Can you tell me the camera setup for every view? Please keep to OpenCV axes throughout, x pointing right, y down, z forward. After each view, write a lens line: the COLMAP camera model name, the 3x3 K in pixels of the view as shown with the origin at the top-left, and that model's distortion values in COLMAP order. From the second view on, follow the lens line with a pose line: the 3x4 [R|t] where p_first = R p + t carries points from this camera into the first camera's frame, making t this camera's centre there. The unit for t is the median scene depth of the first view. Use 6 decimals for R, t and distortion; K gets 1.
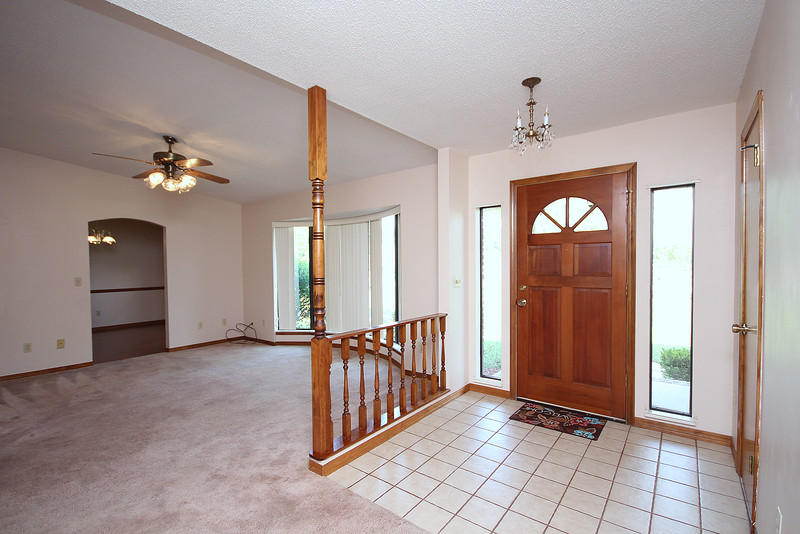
lens RADIAL K [[369.6, 0, 401.9], [0, 369.6, 268.1], [0, 0, 1]] dist [0.000369, -0.006176]
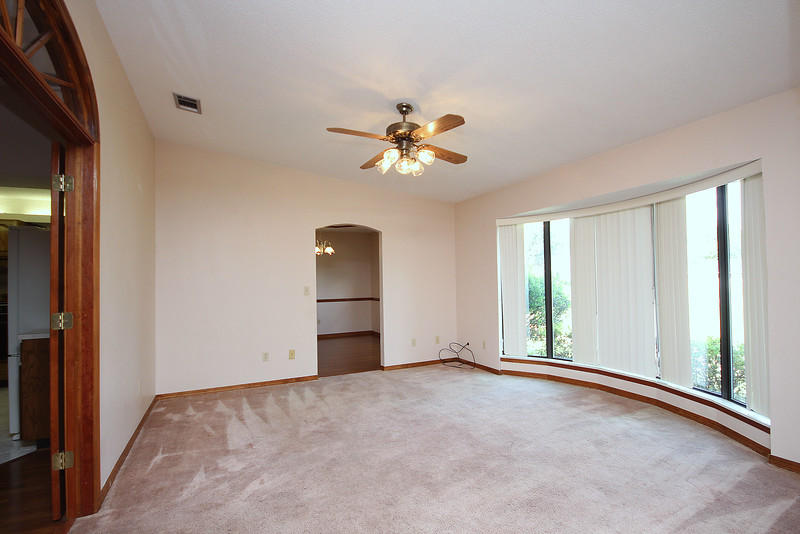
lens RADIAL K [[369.6, 0, 400.3], [0, 369.6, 266.5], [0, 0, 1]] dist [0.000369, -0.006176]
pose [[0.895233, -0.018014, -0.445234, -0.224485], [-0.001299, 0.999073, -0.043032, 0.015128], [0.445597, 0.039102, 0.894380, 0.237655]]
